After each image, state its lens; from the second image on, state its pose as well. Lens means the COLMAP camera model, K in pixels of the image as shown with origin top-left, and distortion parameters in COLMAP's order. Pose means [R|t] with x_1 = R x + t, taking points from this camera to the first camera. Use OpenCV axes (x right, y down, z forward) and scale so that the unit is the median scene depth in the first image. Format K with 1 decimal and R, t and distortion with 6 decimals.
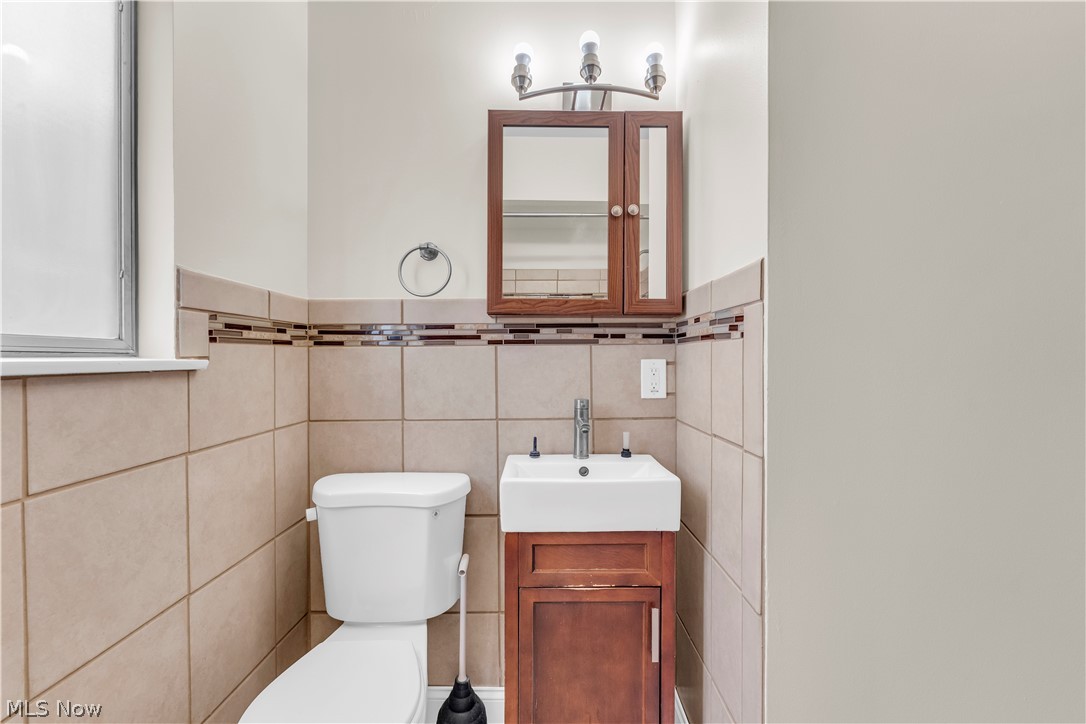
lens RADIAL K [[441.8, 0, 554.0], [0, 441.8, 357.2], [0, 0, 1]] dist [-0.000403, -0.000893]
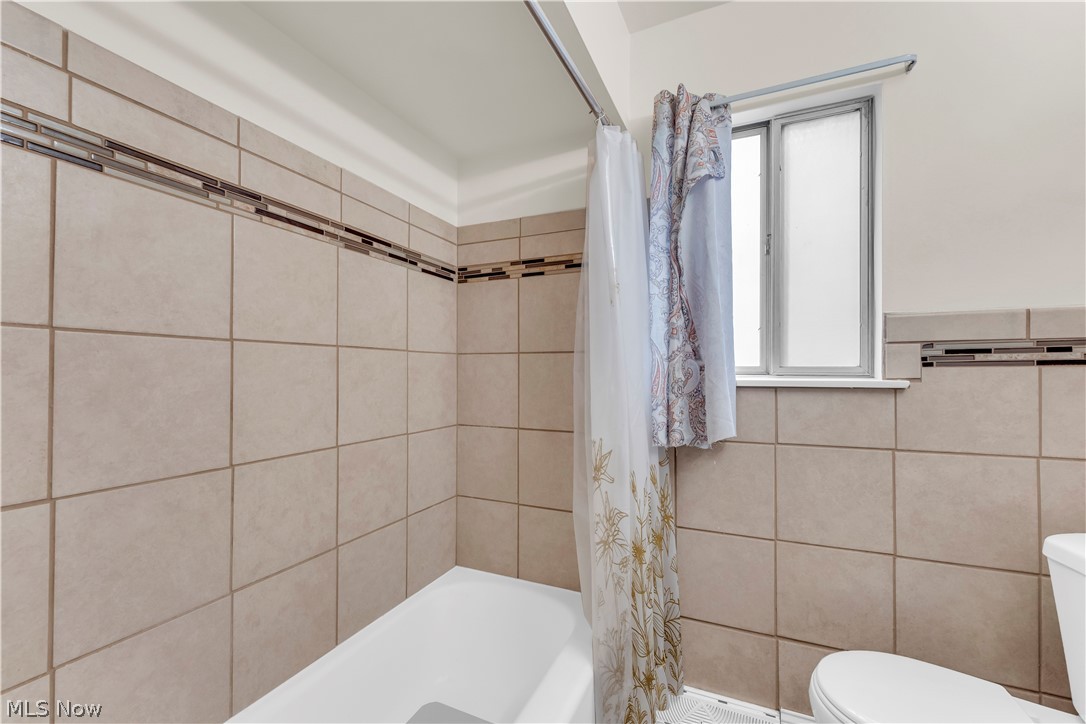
lens RADIAL K [[441.8, 0, 545.5], [0, 441.8, 370.0], [0, 0, 1]] dist [-0.000403, -0.000893]
pose [[-0.396616, -0.013295, -0.917888, 0.832655], [-0.001126, 0.999901, -0.013996, -0.006579], [0.917984, -0.004518, -0.396592, 0.554308]]
